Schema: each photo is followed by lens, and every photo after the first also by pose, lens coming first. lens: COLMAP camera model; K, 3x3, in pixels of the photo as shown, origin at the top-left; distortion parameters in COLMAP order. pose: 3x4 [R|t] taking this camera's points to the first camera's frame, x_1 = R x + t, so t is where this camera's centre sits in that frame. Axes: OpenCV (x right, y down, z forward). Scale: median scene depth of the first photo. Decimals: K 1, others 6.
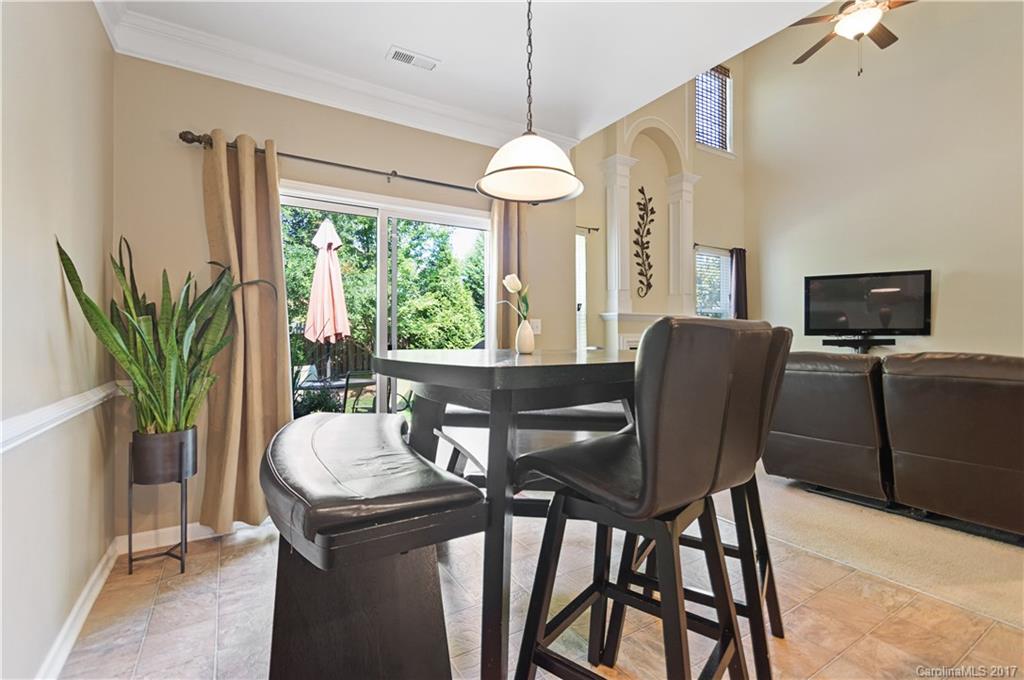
lens RADIAL K [[458.3, 0, 505.5], [0, 458.3, 337.1], [0, 0, 1]] dist [-0.000824, -0.000310]
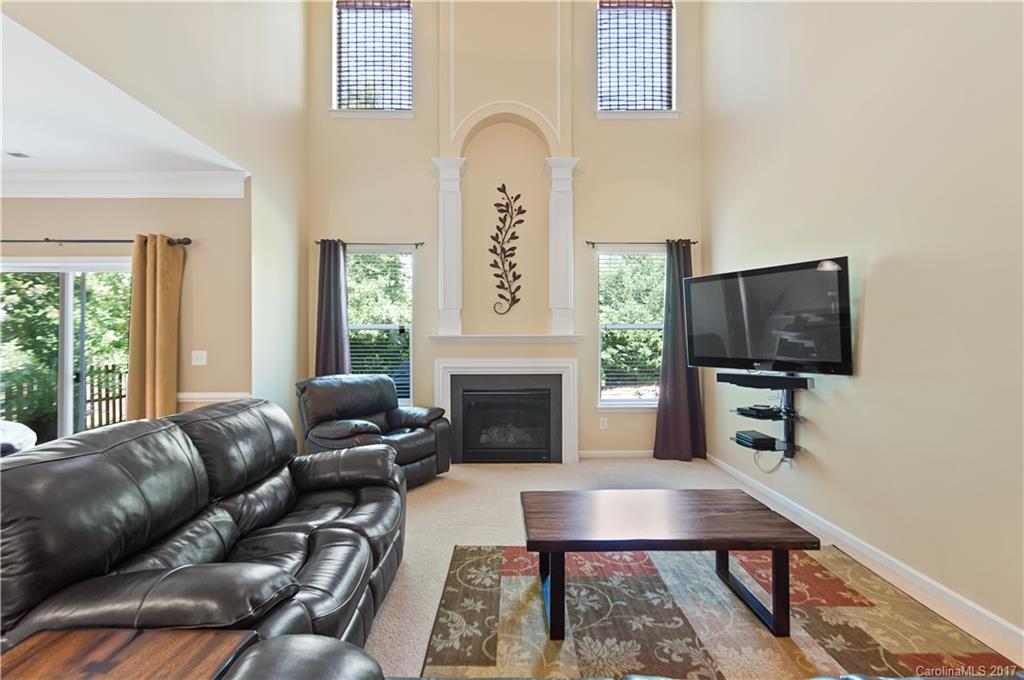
lens RADIAL K [[458.3, 0, 505.5], [0, 458.3, 337.1], [0, 0, 1]] dist [-0.000824, -0.000310]
pose [[0.861075, -0.001218, -0.508476, 0.740287], [-0.000936, 0.999992, -0.003981, -0.041692], [0.508477, 0.003903, 0.861067, 0.274313]]
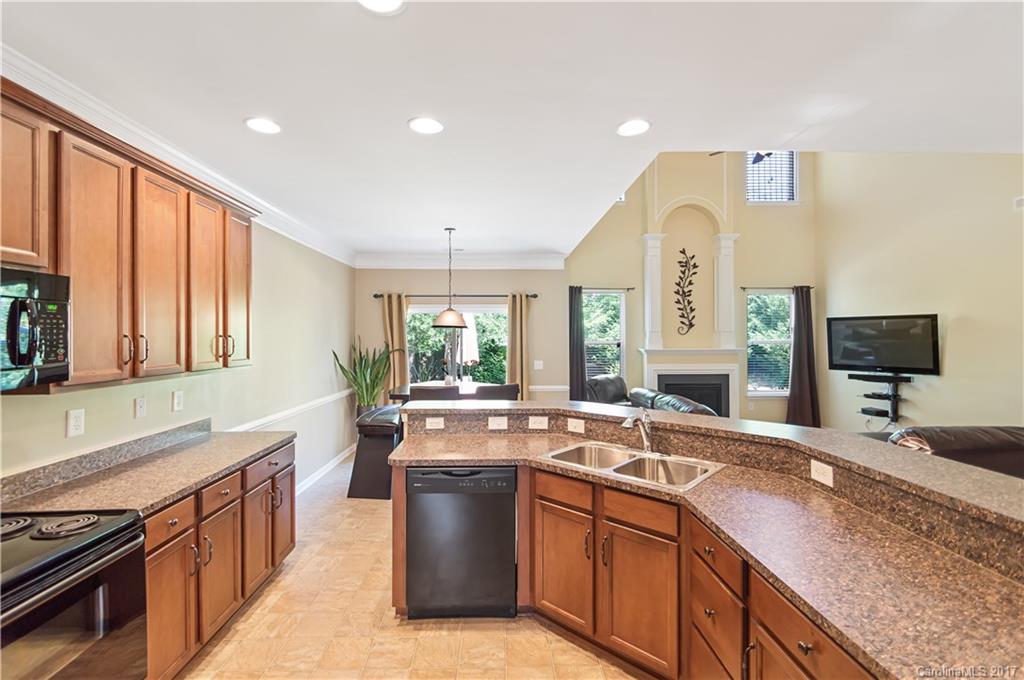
lens RADIAL K [[458.3, 0, 505.5], [0, 458.3, 337.1], [0, 0, 1]] dist [-0.000824, -0.000310]
pose [[0.864478, 0.000767, -0.502670, 0.517144], [-0.000566, 1.000000, 0.000552, -0.080887], [0.502670, -0.000193, 0.864478, -0.364231]]
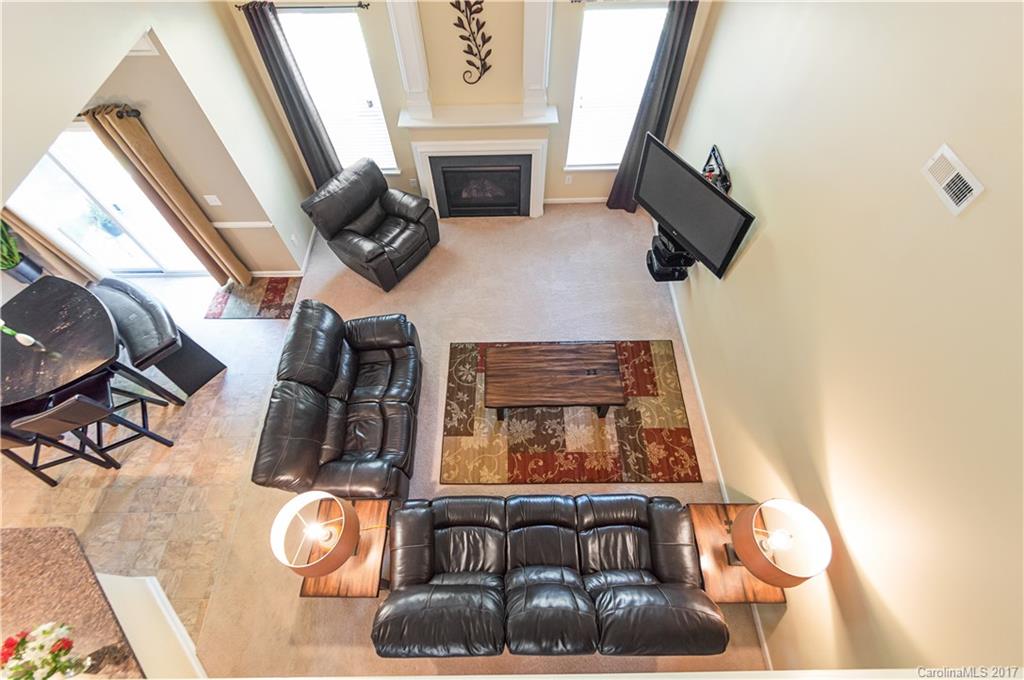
lens RADIAL K [[458.3, 0, 505.5], [0, 458.3, 337.1], [0, 0, 1]] dist [-0.000824, -0.000310]
pose [[0.862377, 0.424194, -0.276343, 0.759754], [0.013619, 0.526209, 0.850246, -0.534776], [0.506083, -0.736996, 0.448013, 0.349430]]
